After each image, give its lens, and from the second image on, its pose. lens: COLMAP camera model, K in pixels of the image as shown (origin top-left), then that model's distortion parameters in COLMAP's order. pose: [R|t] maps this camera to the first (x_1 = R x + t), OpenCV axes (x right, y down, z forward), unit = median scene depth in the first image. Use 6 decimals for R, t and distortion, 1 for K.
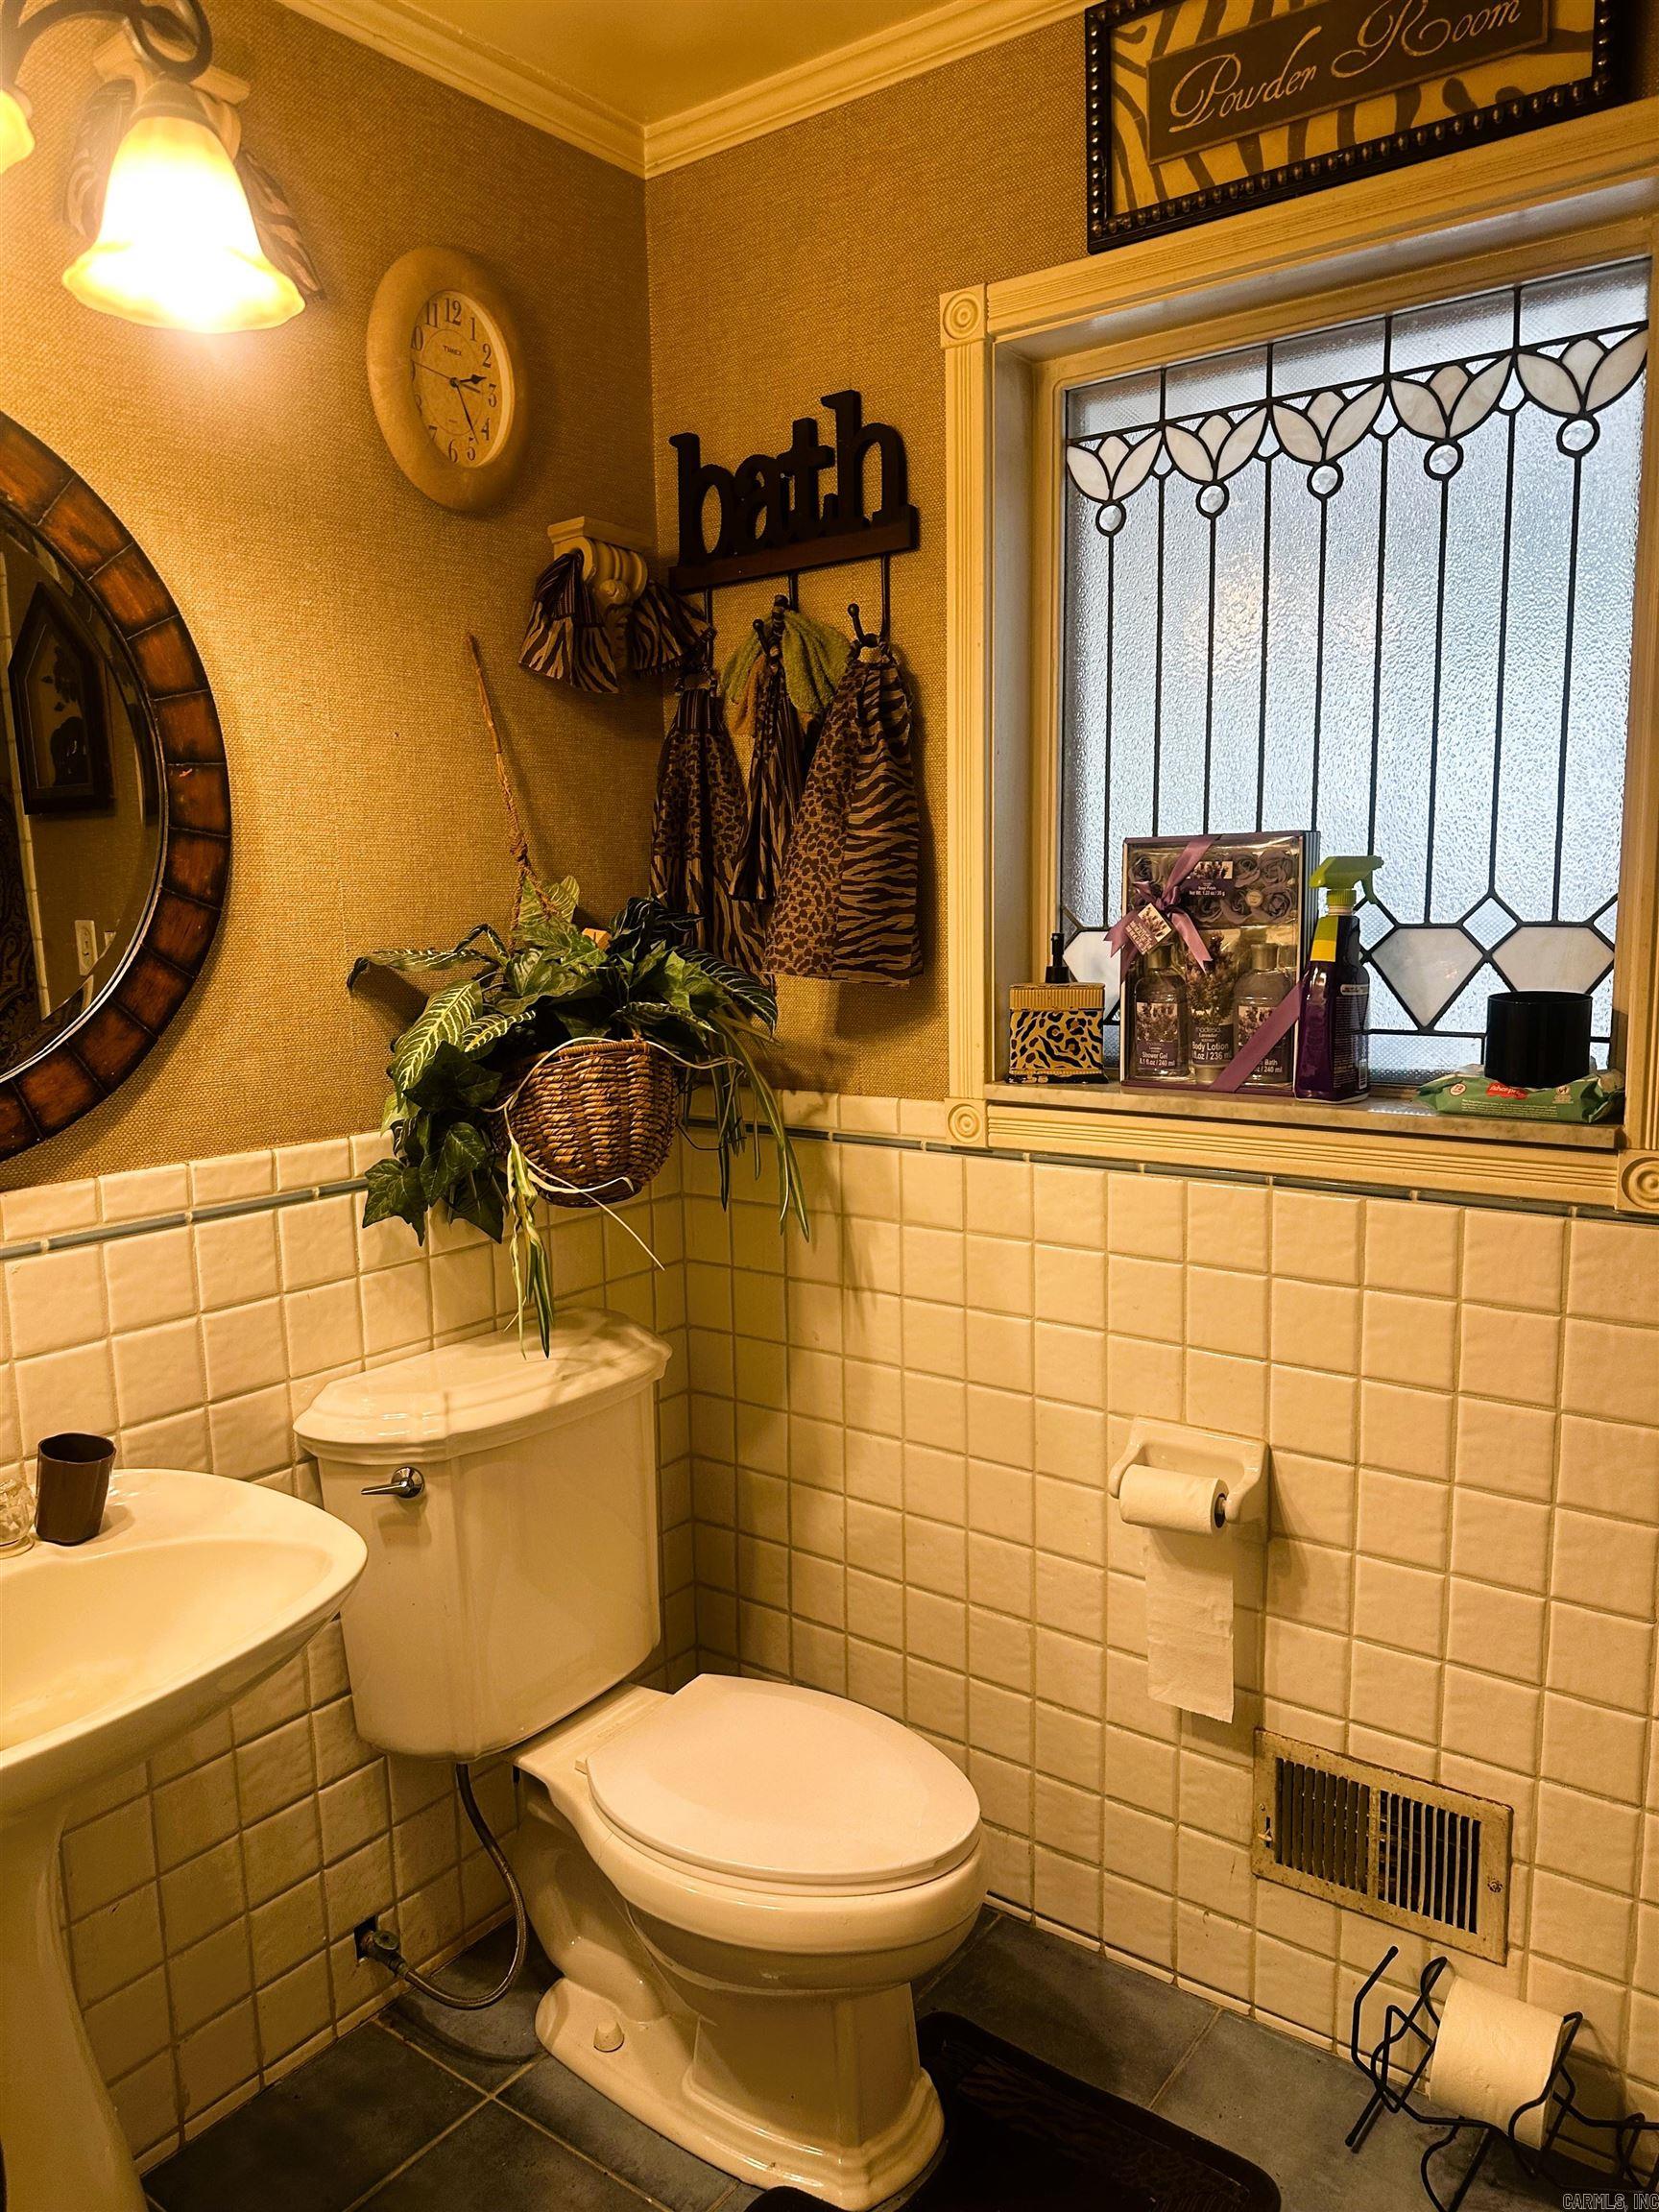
lens RADIAL K [[1593.5, 0, 829.5], [0, 1593.5, 1106.0], [0, 0, 1]] dist [0.084248, -0.091019]
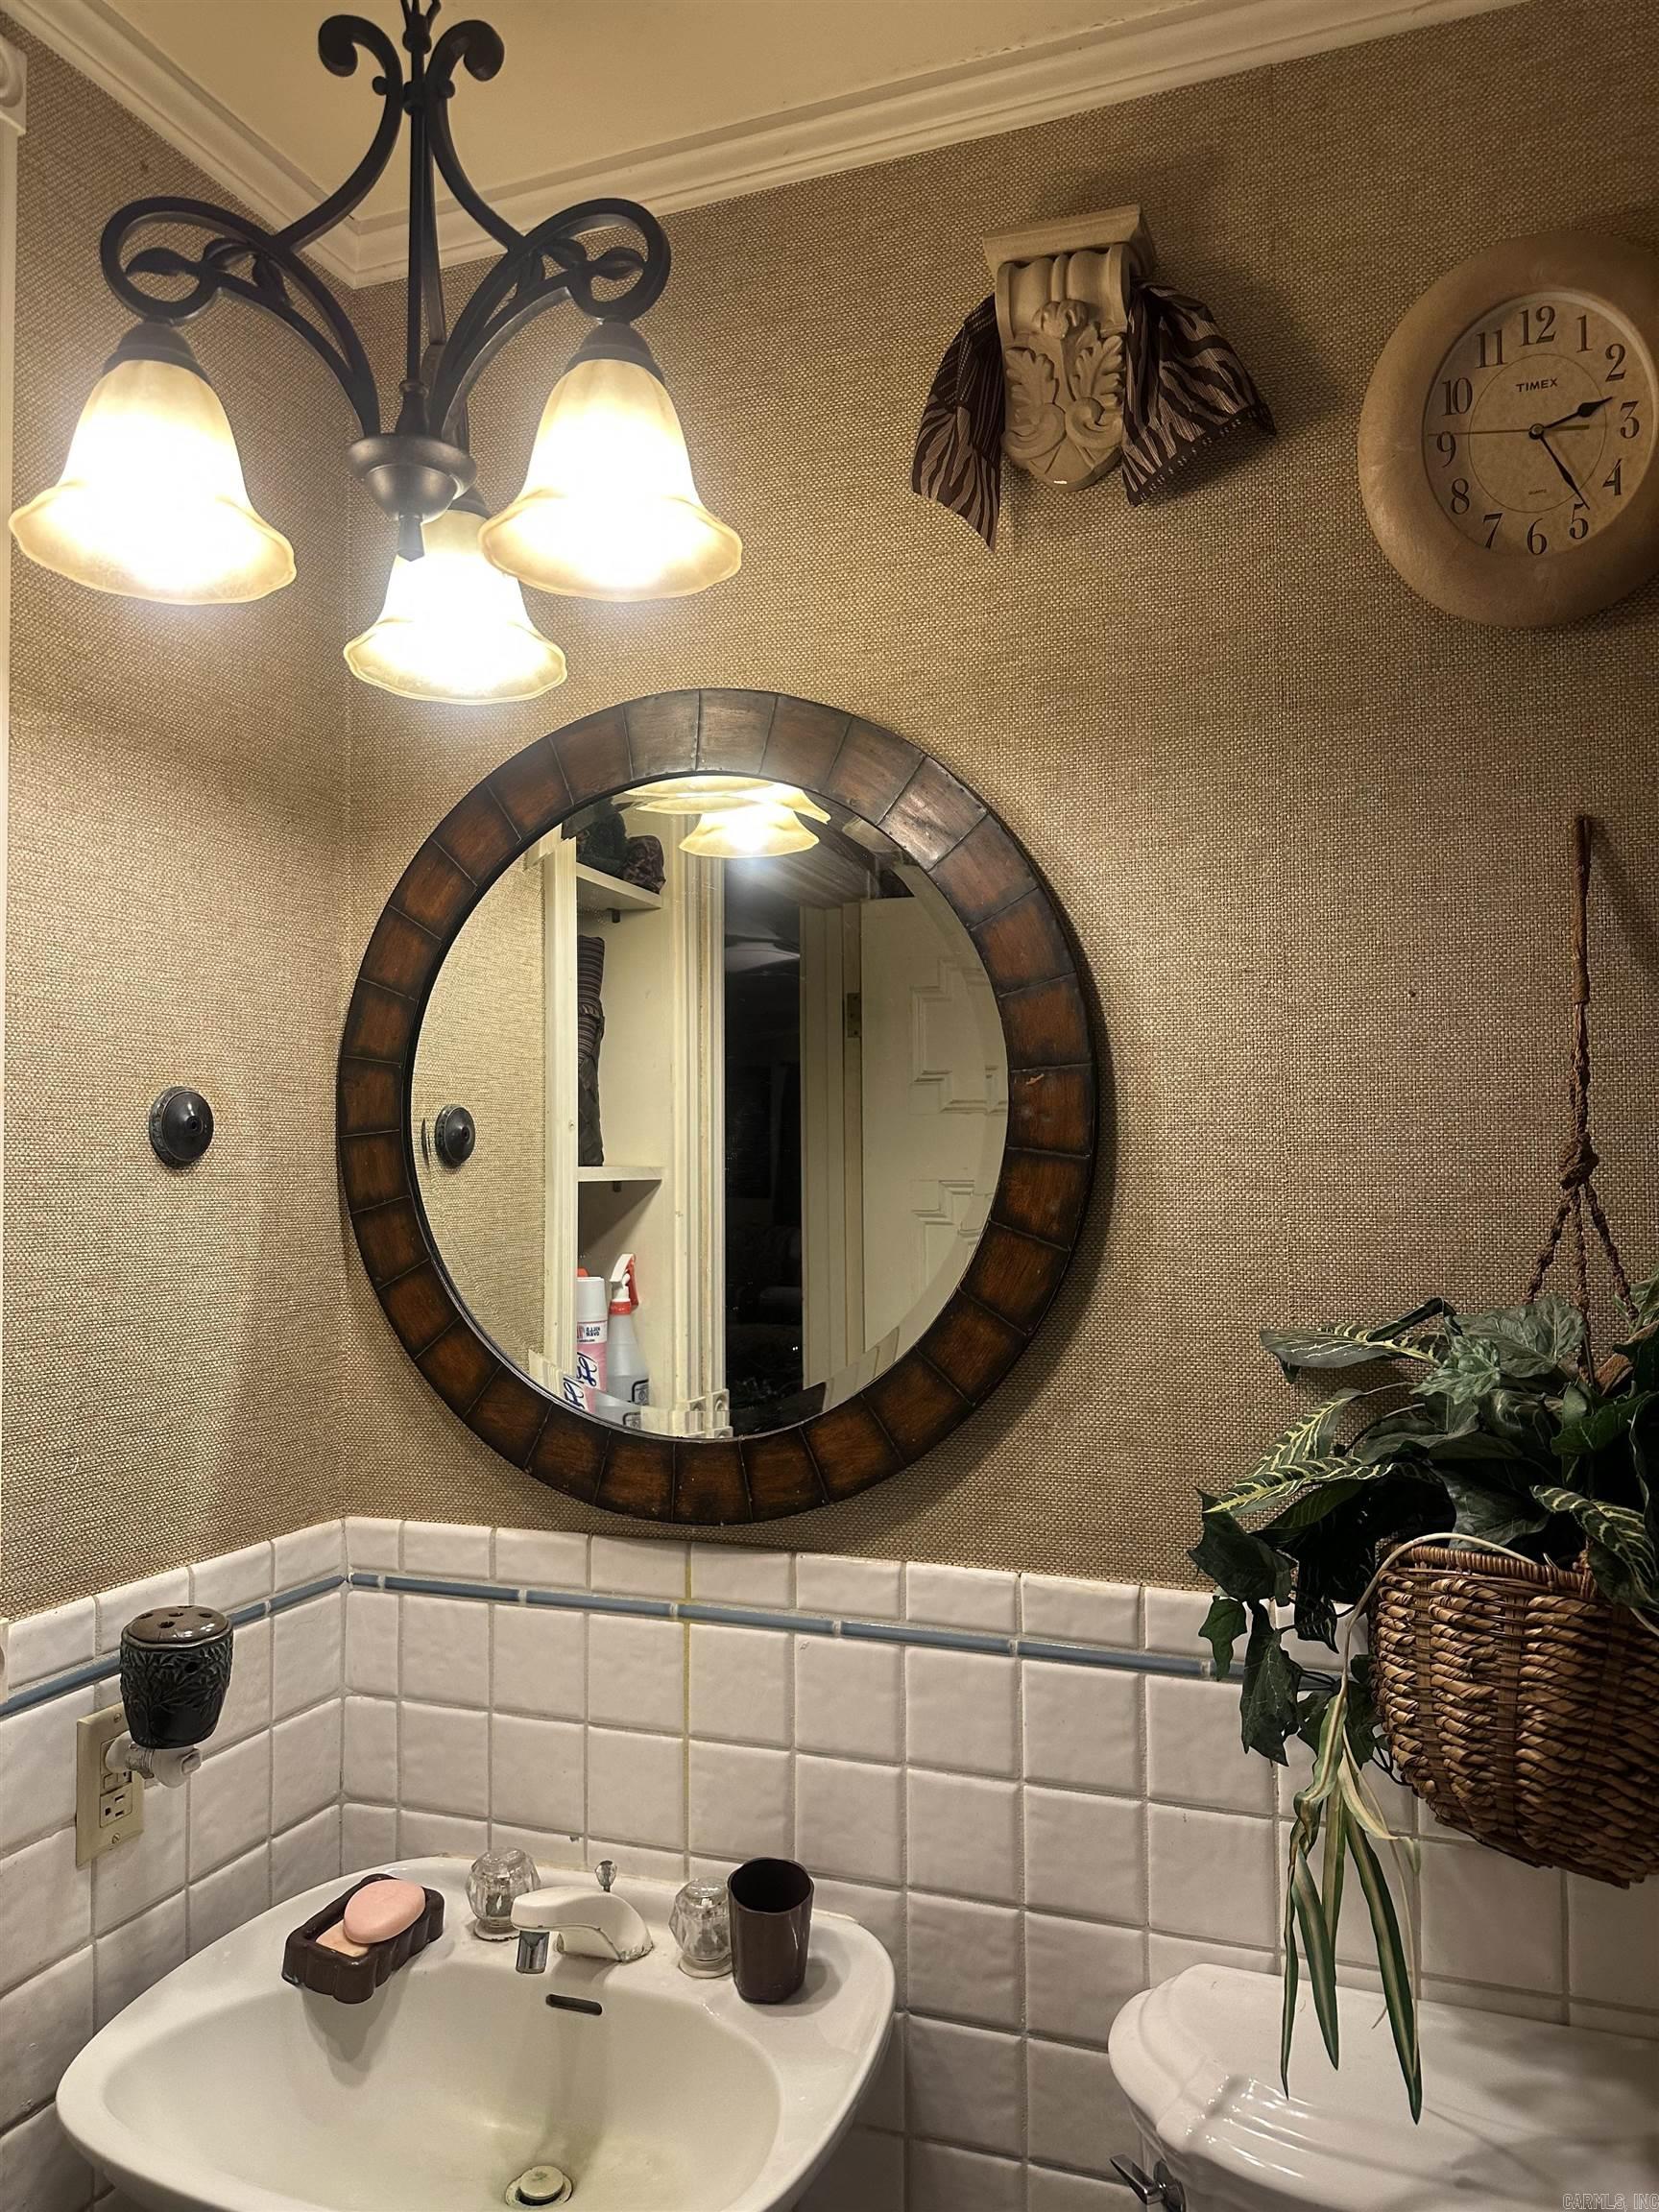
lens RADIAL K [[1593.5, 0, 829.5], [0, 1593.5, 1106.0], [0, 0, 1]] dist [0.084248, -0.091019]
pose [[0.275972, -0.015023, -0.961048, 0.316848], [-0.136188, 0.989179, -0.054571, -0.131014], [0.951468, 0.145943, 0.270940, 0.668420]]
